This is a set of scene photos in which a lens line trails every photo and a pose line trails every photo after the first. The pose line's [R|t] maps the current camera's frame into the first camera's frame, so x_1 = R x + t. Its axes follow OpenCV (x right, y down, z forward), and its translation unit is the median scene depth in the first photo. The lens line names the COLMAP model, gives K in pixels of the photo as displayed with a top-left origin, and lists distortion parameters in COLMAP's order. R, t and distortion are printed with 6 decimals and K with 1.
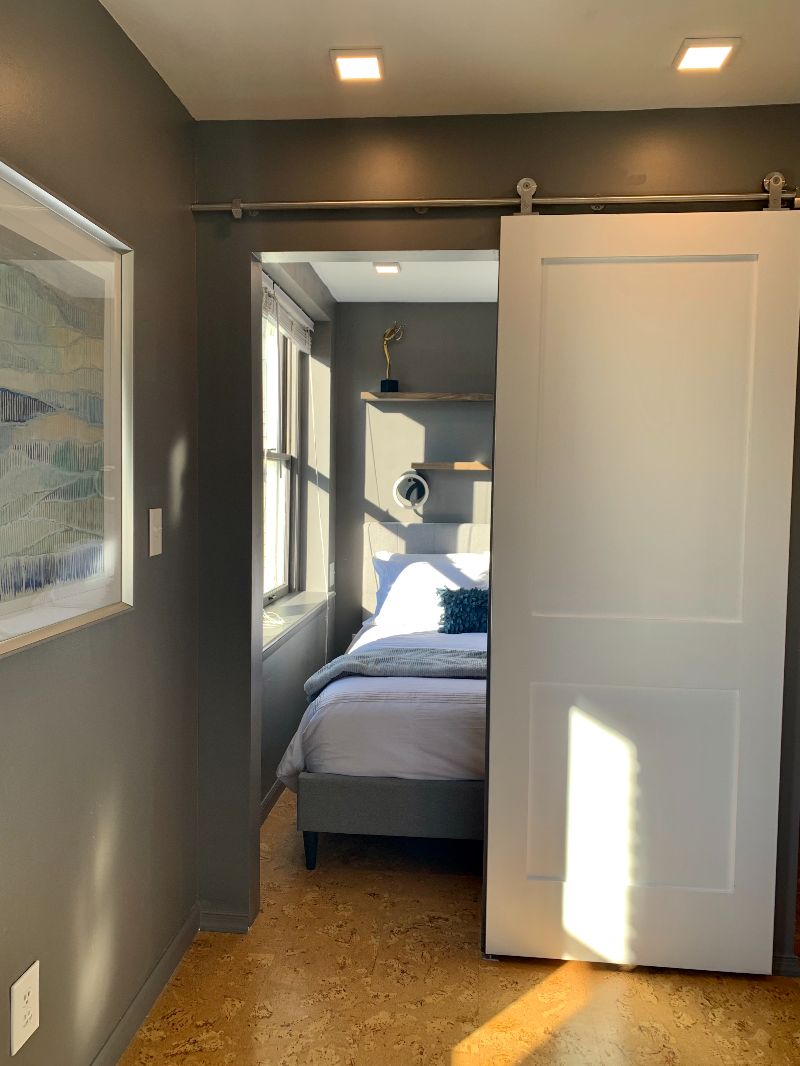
lens RADIAL K [[815.1, 0, 398.7], [0, 815.1, 530.7], [0, 0, 1]] dist [0.037155, -0.041369]
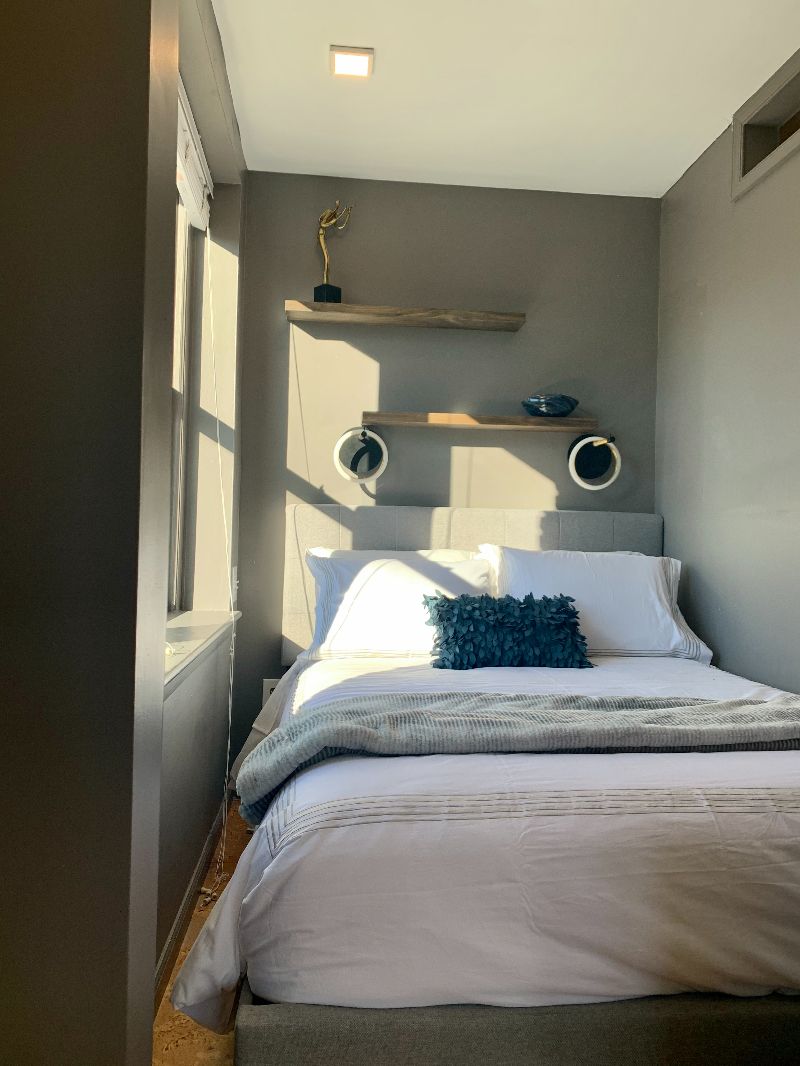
lens RADIAL K [[815.1, 0, 404.6], [0, 815.1, 534.8], [0, 0, 1]] dist [0.037155, -0.041369]
pose [[0.982167, 0.008874, 0.187799, -0.074851], [0.002176, 0.998282, -0.058552, 0.054859], [-0.187996, 0.057916, 0.980461, 0.362991]]
